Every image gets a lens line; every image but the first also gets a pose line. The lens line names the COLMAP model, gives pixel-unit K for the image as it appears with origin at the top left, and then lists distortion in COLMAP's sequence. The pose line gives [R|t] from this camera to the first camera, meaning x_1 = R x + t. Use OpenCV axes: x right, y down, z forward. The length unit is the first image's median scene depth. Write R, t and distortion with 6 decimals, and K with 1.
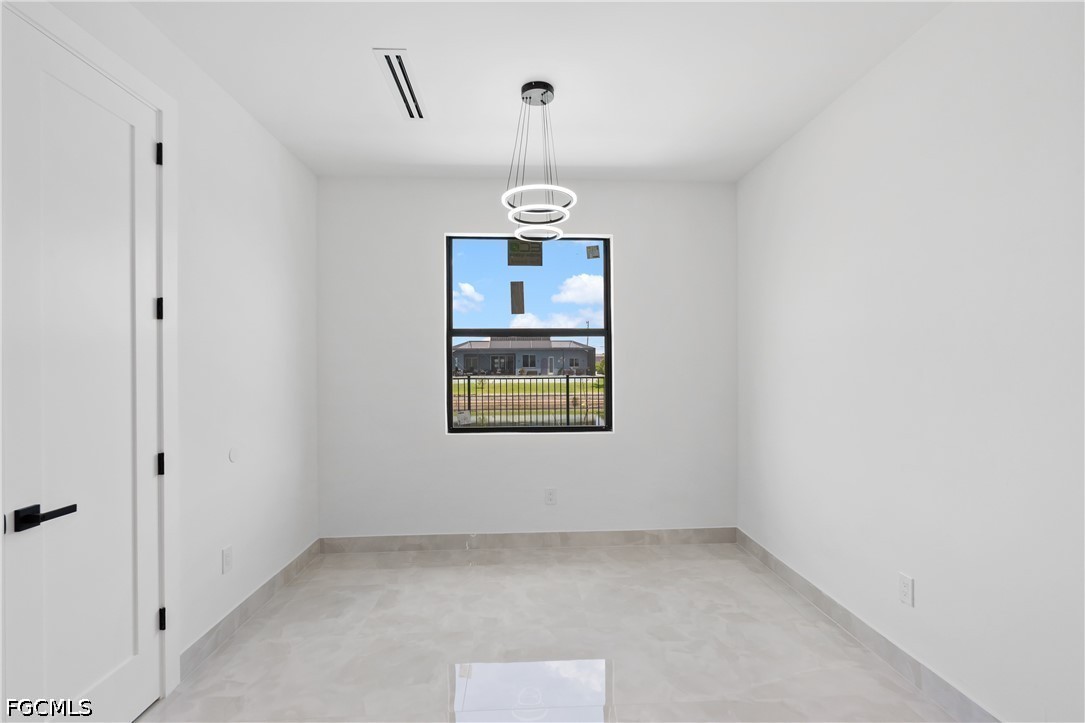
lens RADIAL K [[495.7, 0, 542.5], [0, 495.7, 361.5], [0, 0, 1]] dist [0.000328, 0.000099]
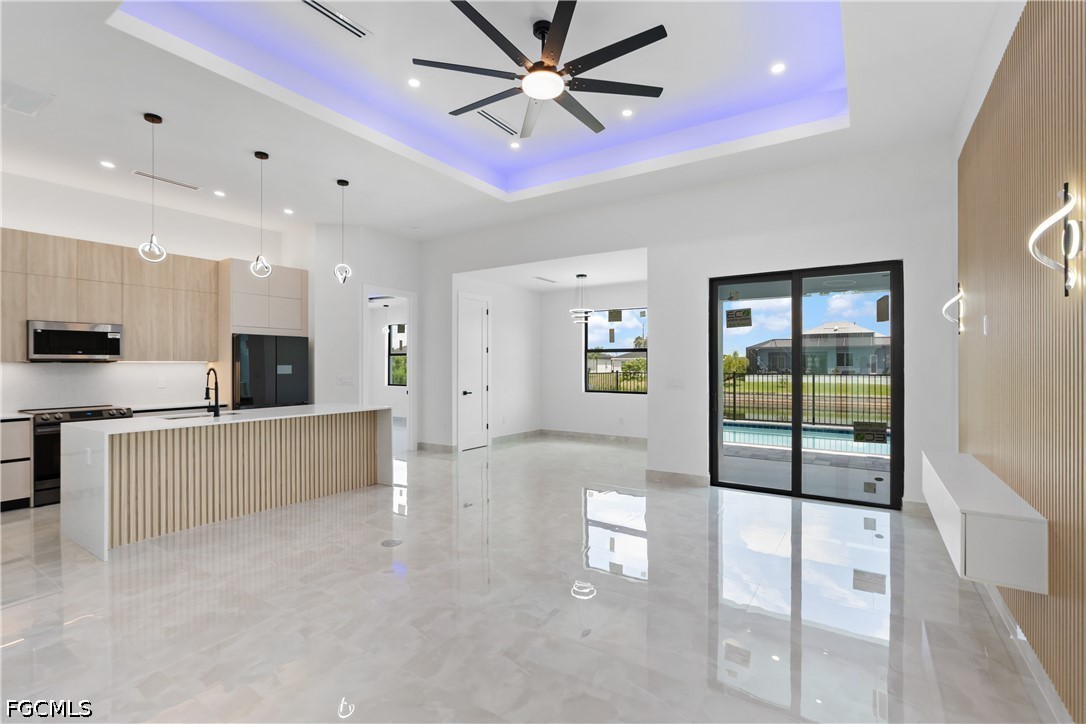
lens RADIAL K [[496.2, 0, 543.0], [0, 496.2, 362.0], [0, 0, 1]] dist [0.000328, 0.000099]
pose [[0.809994, 0.005398, -0.586414, 0.080452], [-0.002168, 0.999978, 0.006210, -0.001397], [0.586435, -0.003759, 0.809988, -0.082207]]
